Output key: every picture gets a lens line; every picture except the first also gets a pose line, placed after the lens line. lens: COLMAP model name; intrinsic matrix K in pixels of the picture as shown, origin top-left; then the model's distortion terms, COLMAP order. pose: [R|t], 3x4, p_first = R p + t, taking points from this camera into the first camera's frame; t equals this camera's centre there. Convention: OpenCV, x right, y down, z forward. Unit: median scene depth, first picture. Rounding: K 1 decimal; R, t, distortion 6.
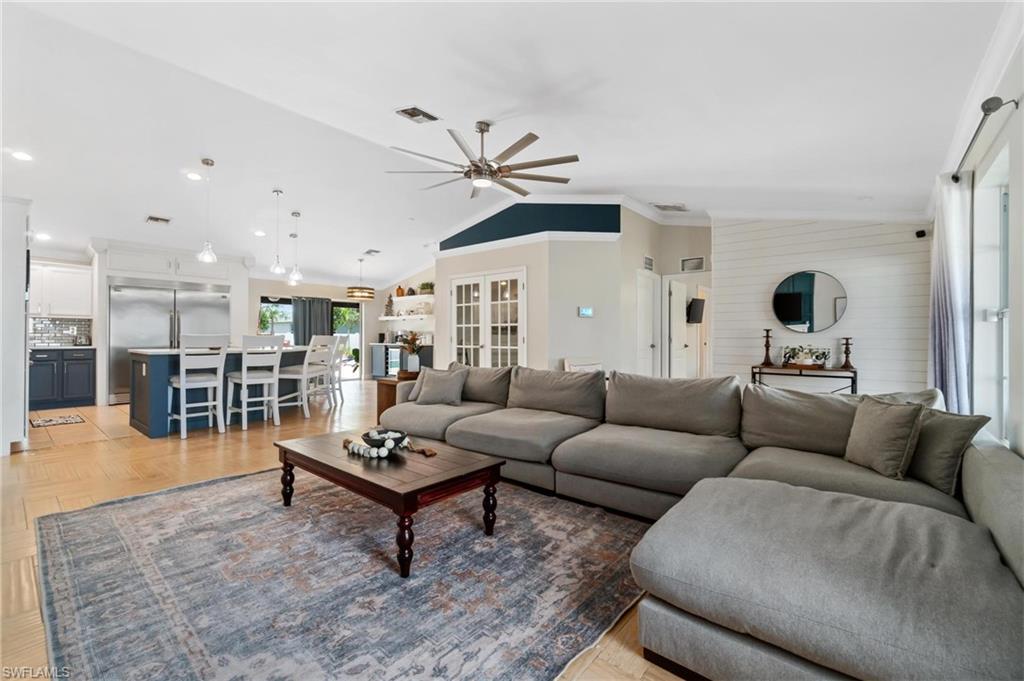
lens RADIAL K [[432.3, 0, 499.7], [0, 432.3, 334.6], [0, 0, 1]] dist [-0.001516, 0.000495]
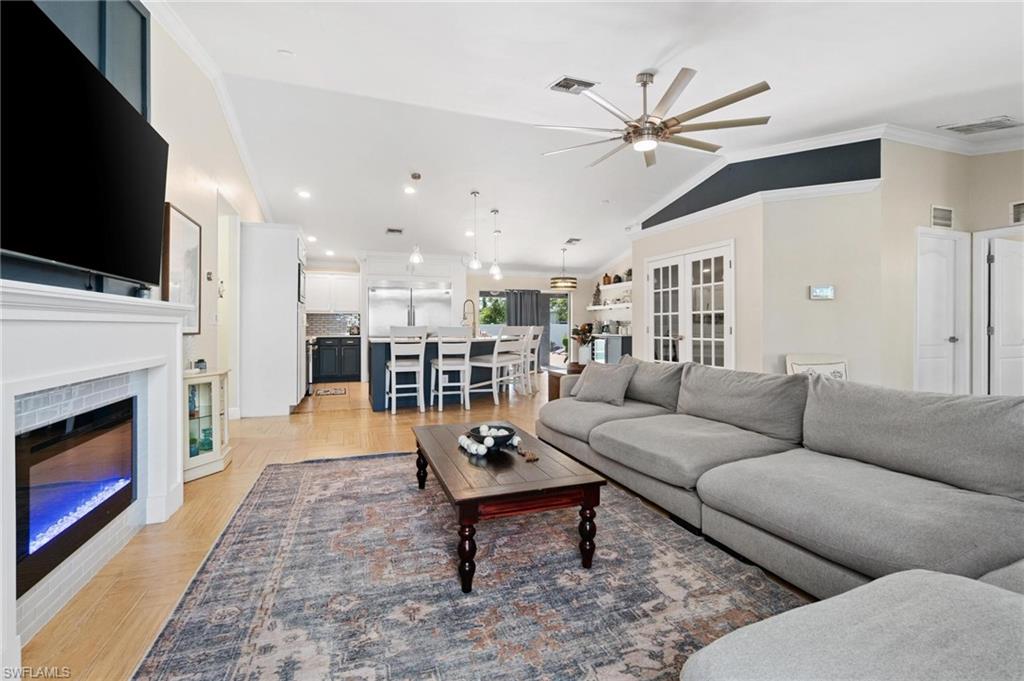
lens RADIAL K [[443.3, 0, 510.0], [0, 443.3, 325.8], [0, 0, 1]] dist [-0.001183, 0.000198]
pose [[0.873459, -0.005083, -0.486871, 0.213079], [0.006191, 0.999981, 0.000666, 0.001583], [0.486858, -0.003595, 0.873474, 0.157160]]
